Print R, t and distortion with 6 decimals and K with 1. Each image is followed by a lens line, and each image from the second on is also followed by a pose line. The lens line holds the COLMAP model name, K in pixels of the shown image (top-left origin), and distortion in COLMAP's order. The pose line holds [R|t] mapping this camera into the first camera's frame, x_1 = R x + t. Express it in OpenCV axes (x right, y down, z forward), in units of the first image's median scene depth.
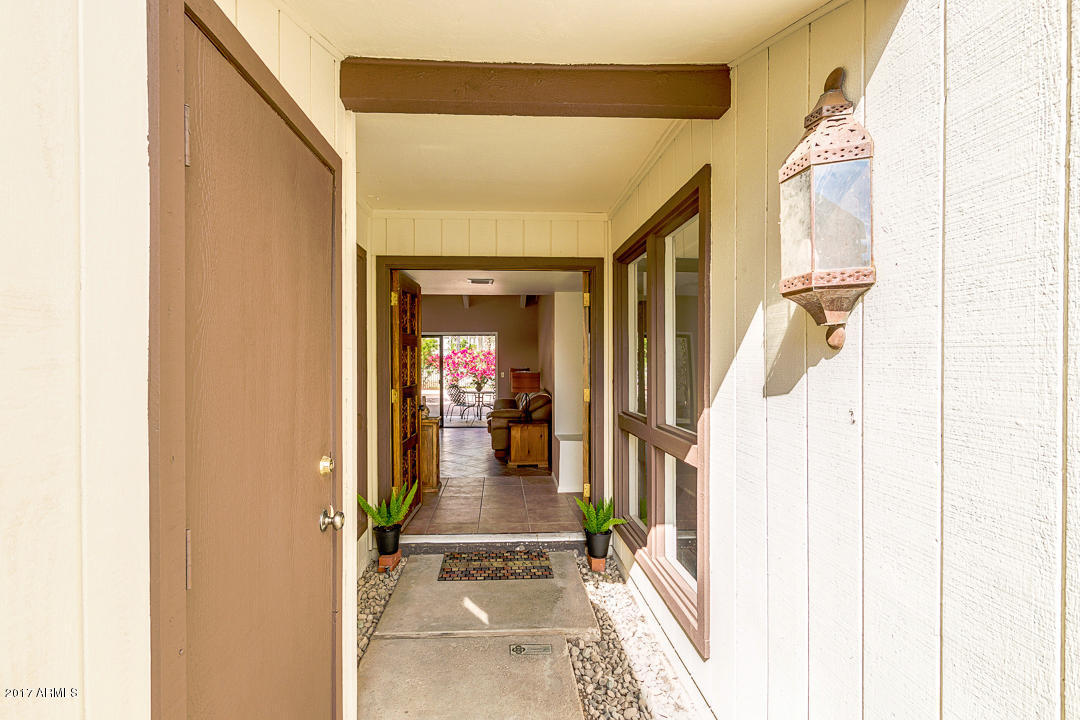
lens RADIAL K [[510.5, 0, 530.1], [0, 510.5, 355.6], [0, 0, 1]] dist [0.001909, 0.000148]
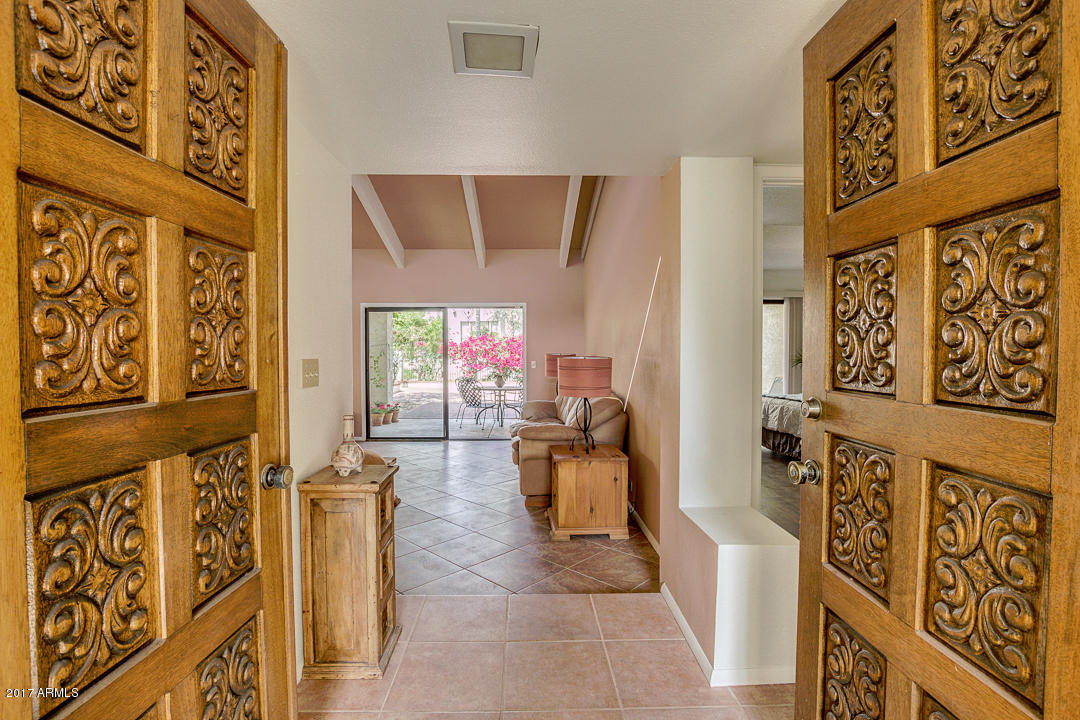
lens RADIAL K [[510.5, 0, 530.1], [0, 510.5, 355.6], [0, 0, 1]] dist [0.001909, 0.000148]
pose [[0.999006, -0.001364, -0.044558, -0.027011], [0.002127, 0.999852, 0.017086, 0.013656], [0.044528, -0.017164, 0.998861, 0.304849]]
